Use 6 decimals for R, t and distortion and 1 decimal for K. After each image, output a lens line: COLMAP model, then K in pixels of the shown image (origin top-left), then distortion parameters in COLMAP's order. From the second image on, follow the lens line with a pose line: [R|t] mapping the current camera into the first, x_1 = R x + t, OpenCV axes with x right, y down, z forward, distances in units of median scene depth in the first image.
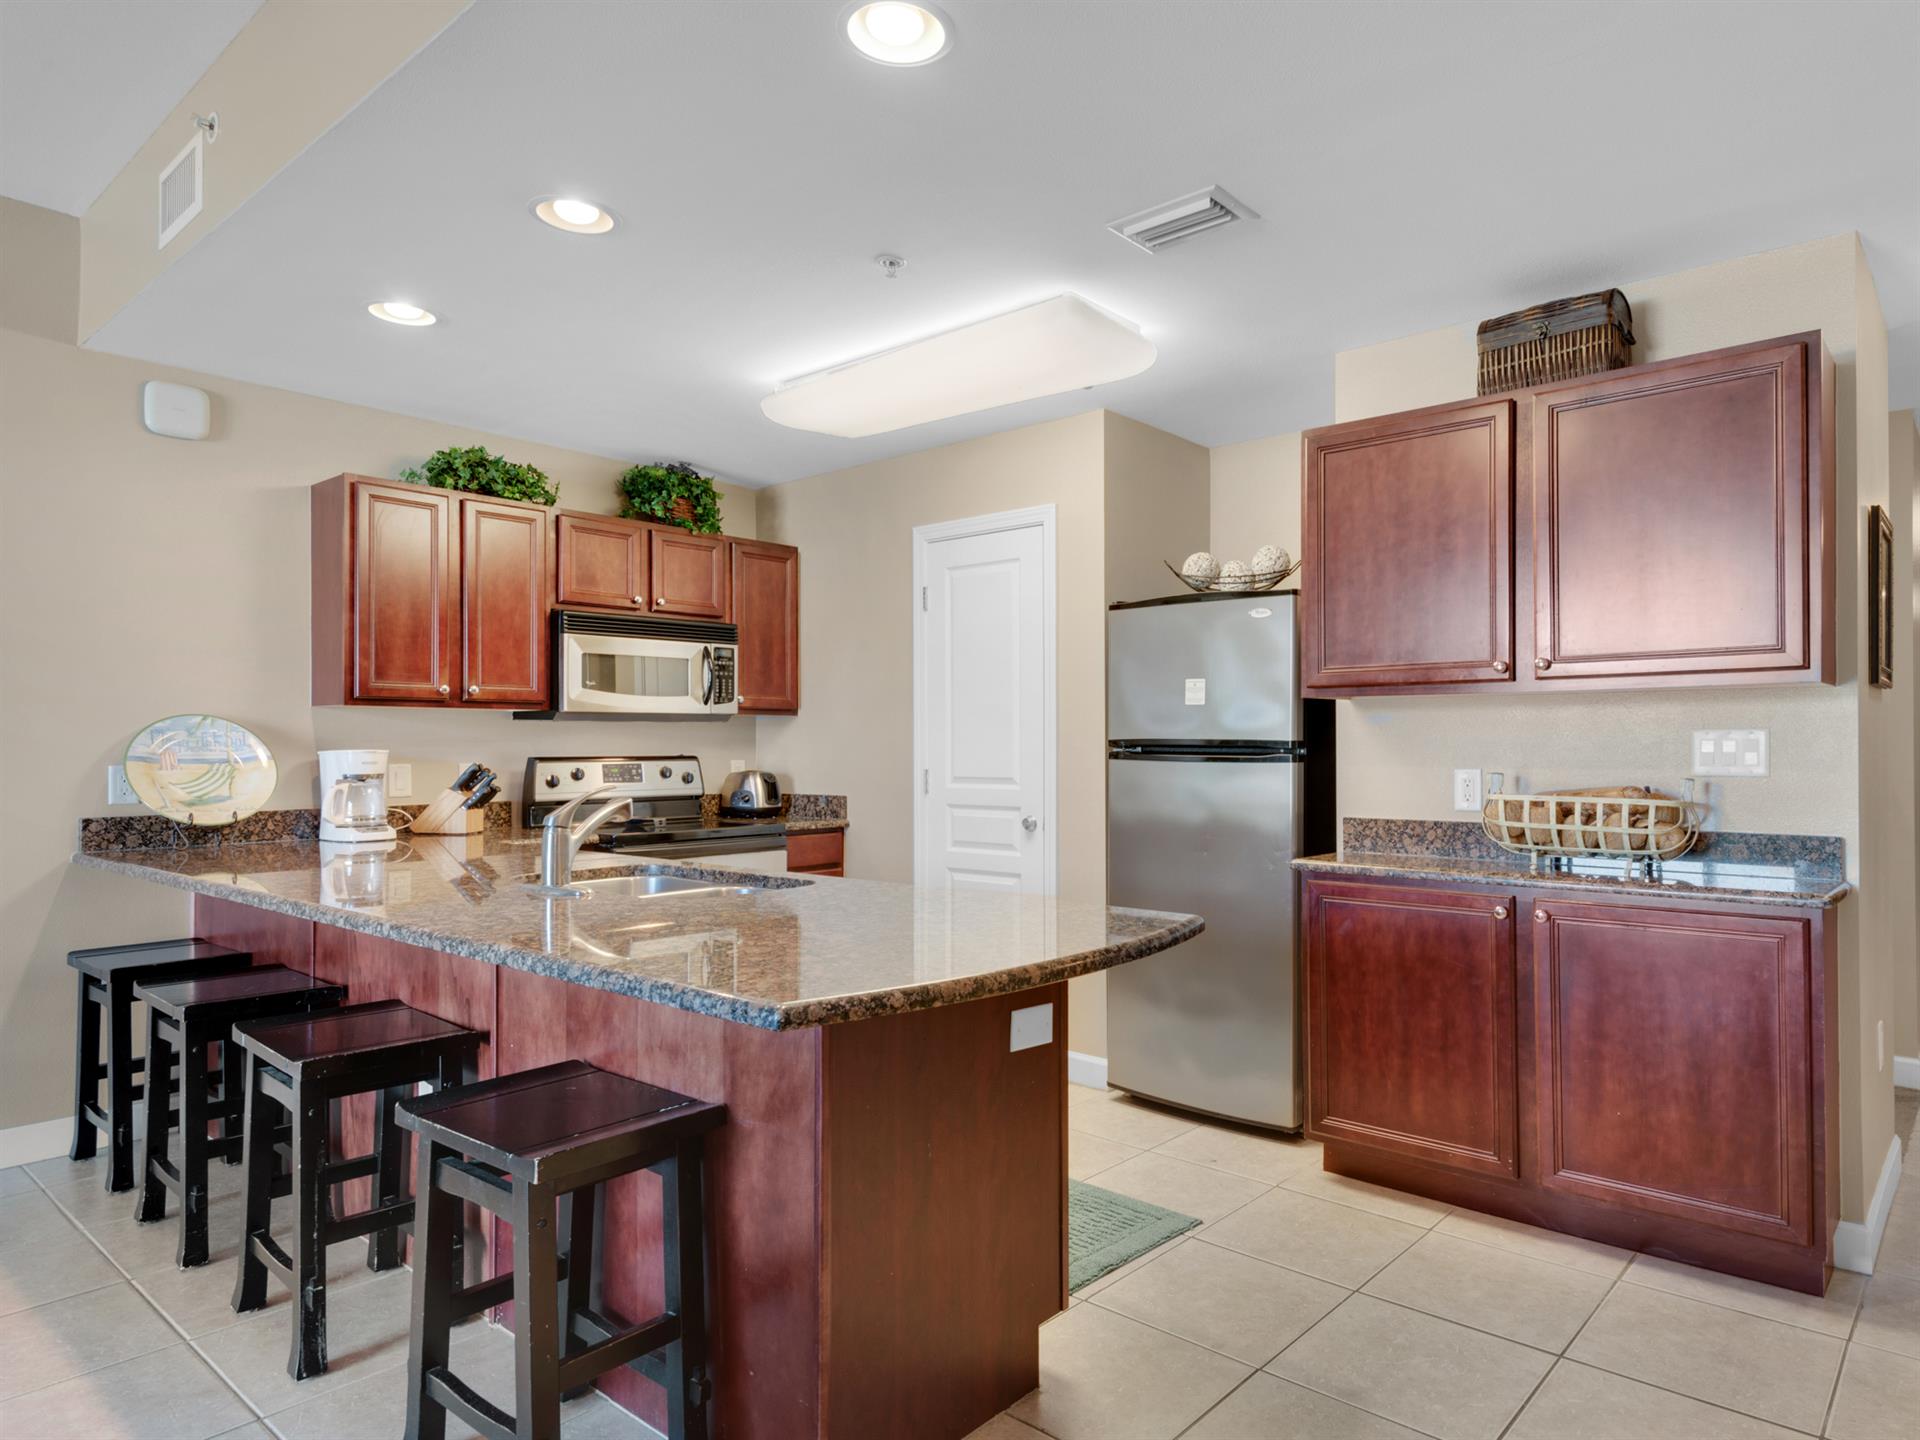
lens RADIAL K [[1198.3, 0, 960.0], [0, 1198.3, 720.0], [0, 0, 1]] dist [-0.002508, -0.001537]
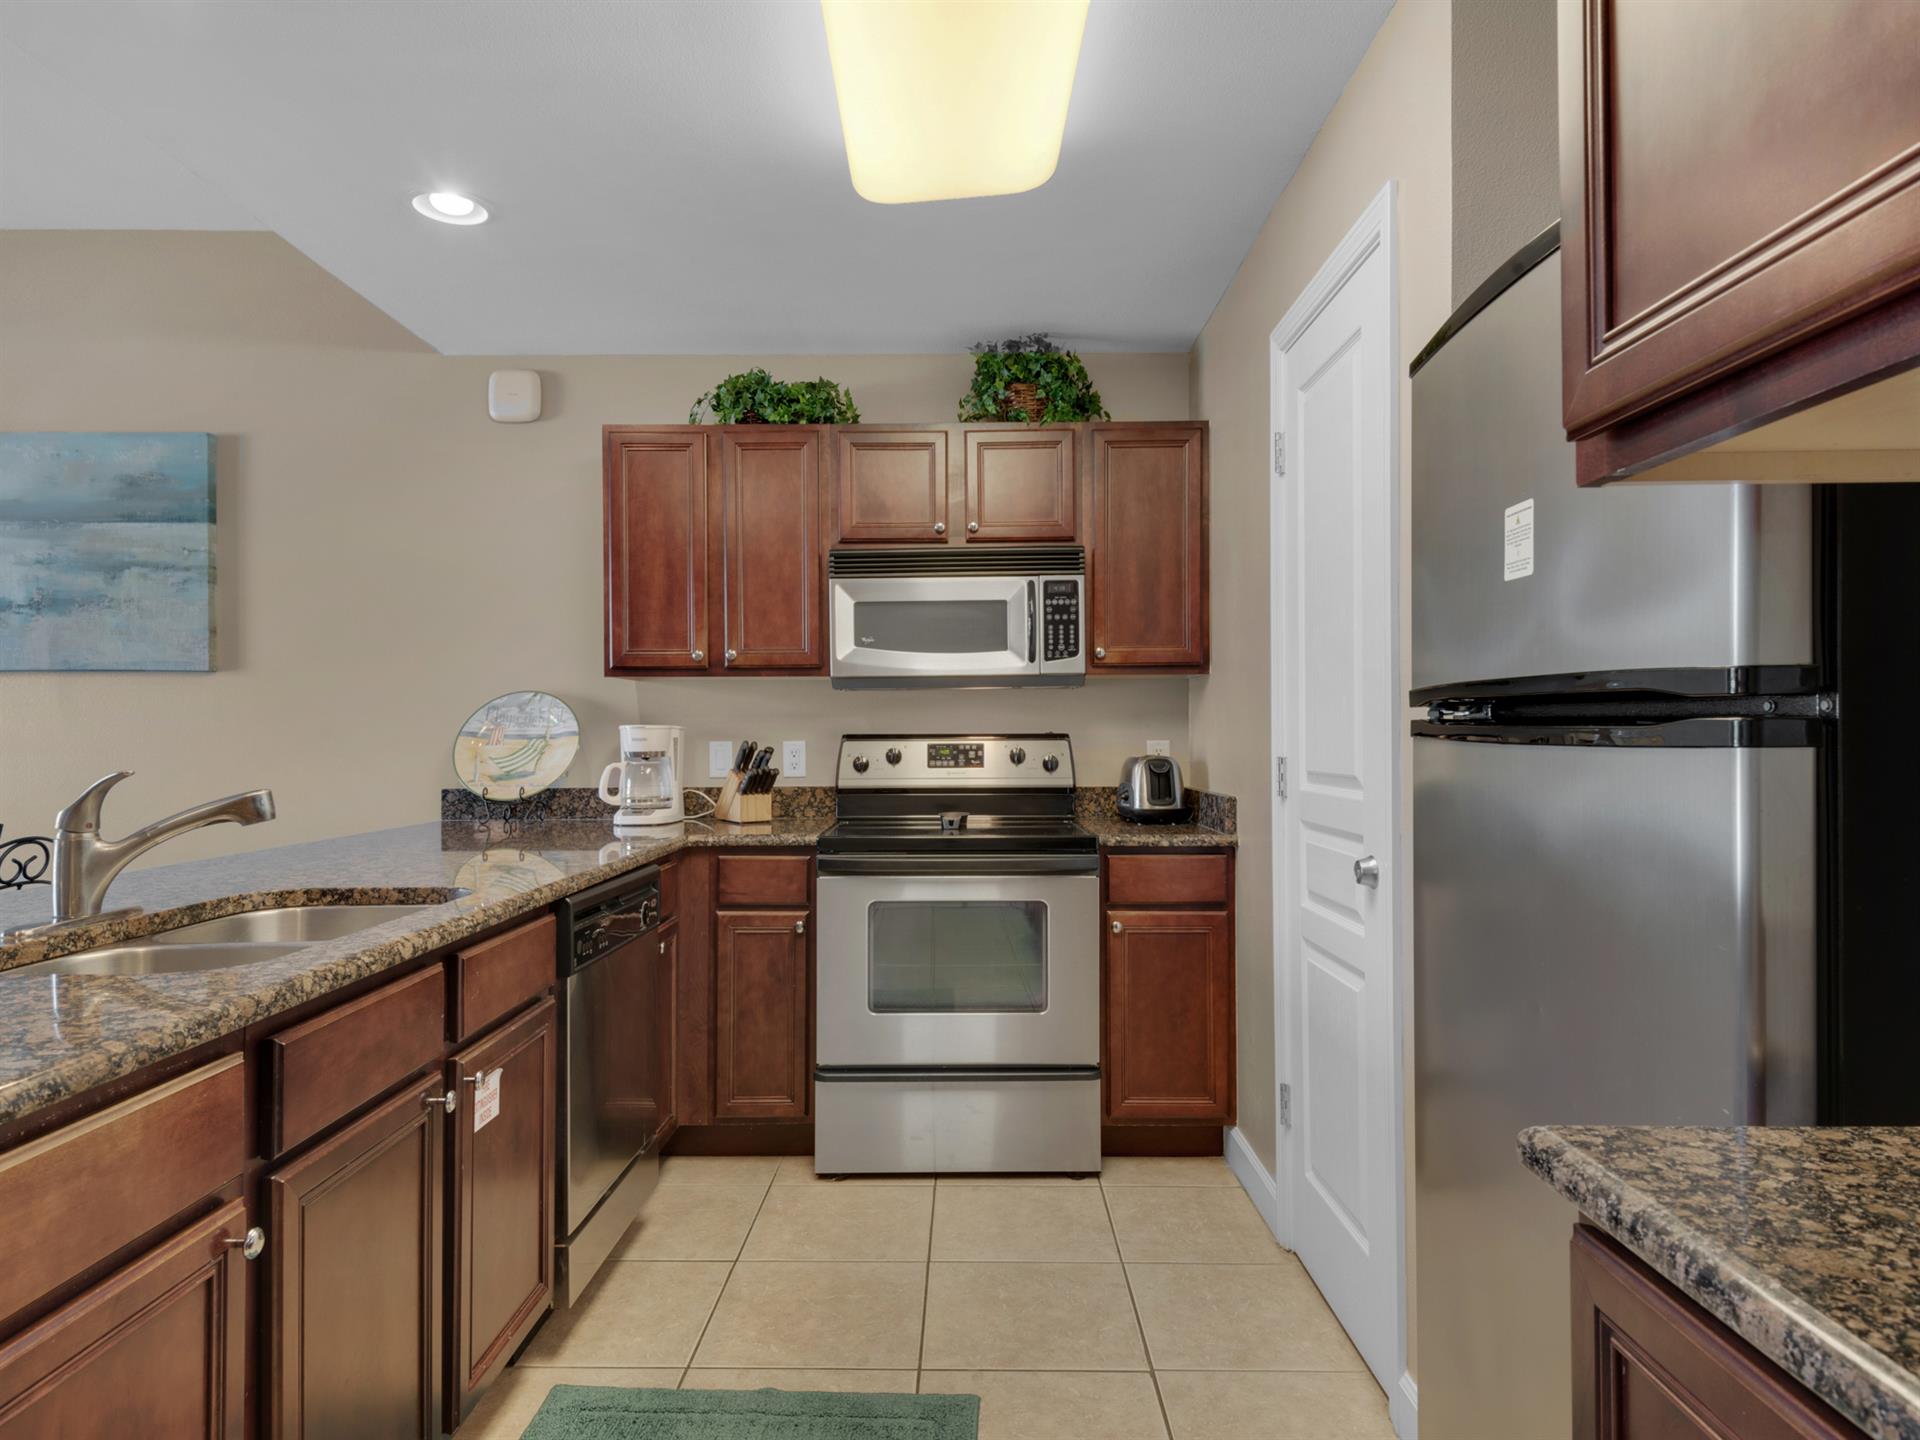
lens RADIAL K [[1126.2, 0, 960.0], [0, 1126.2, 720.0], [0, 0, 1]] dist [-0.000743, -0.000801]
pose [[0.655642, -0.009512, -0.755012, 0.296878], [0.017791, 0.999838, 0.002852, 0.021419], [0.754862, -0.015303, 0.655705, 0.583509]]
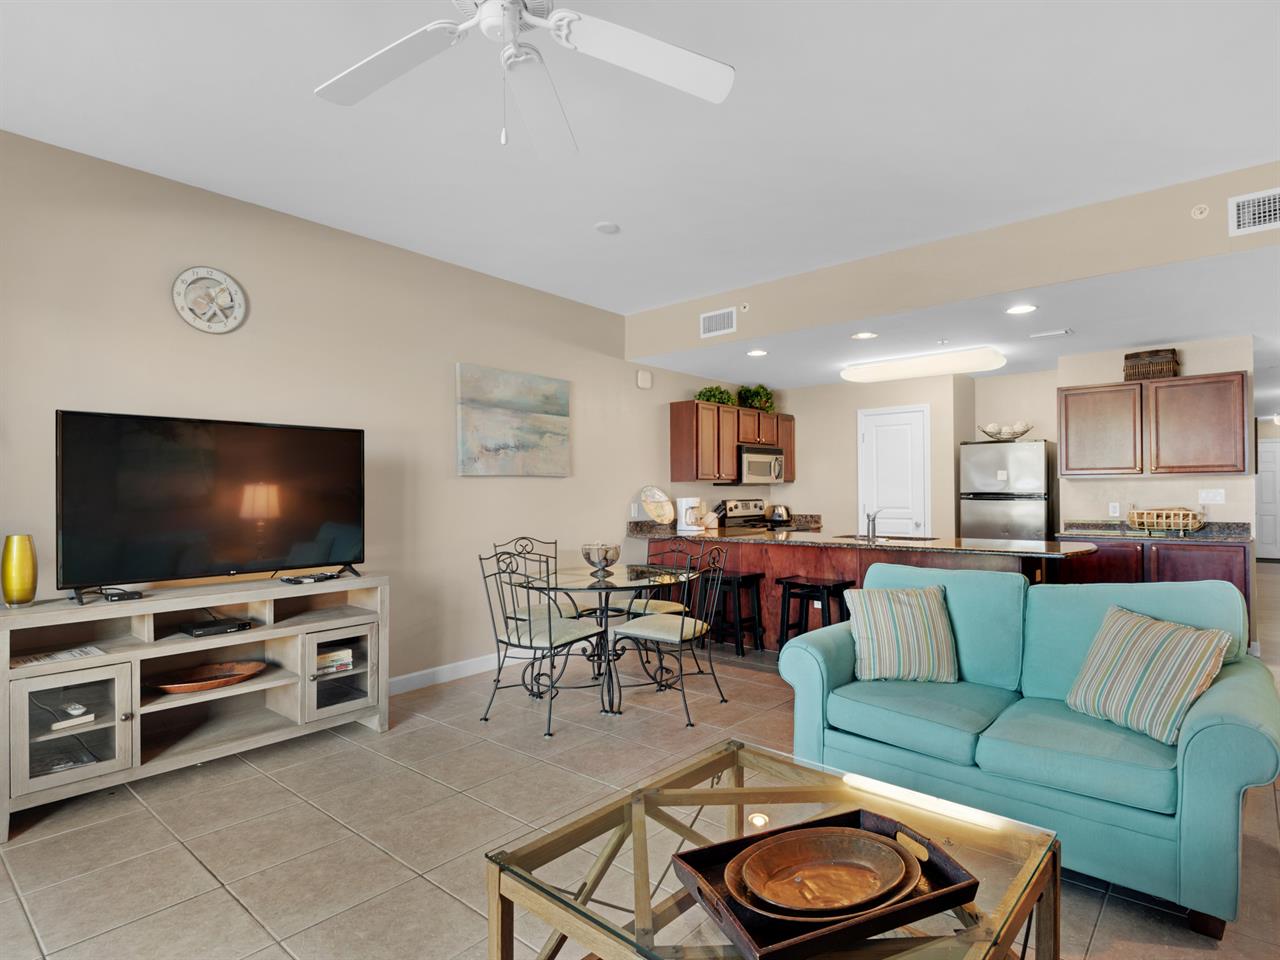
lens RADIAL K [[709.2, 0, 586.7], [0, 709.2, 477.4], [0, 0, 1]] dist [-0.000250, -0.018161]
pose [[0.999303, -0.005657, -0.036891, -0.625483], [0.005650, 0.999984, -0.000309, -0.021028], [0.036892, 0.000100, 0.999319, -0.603791]]
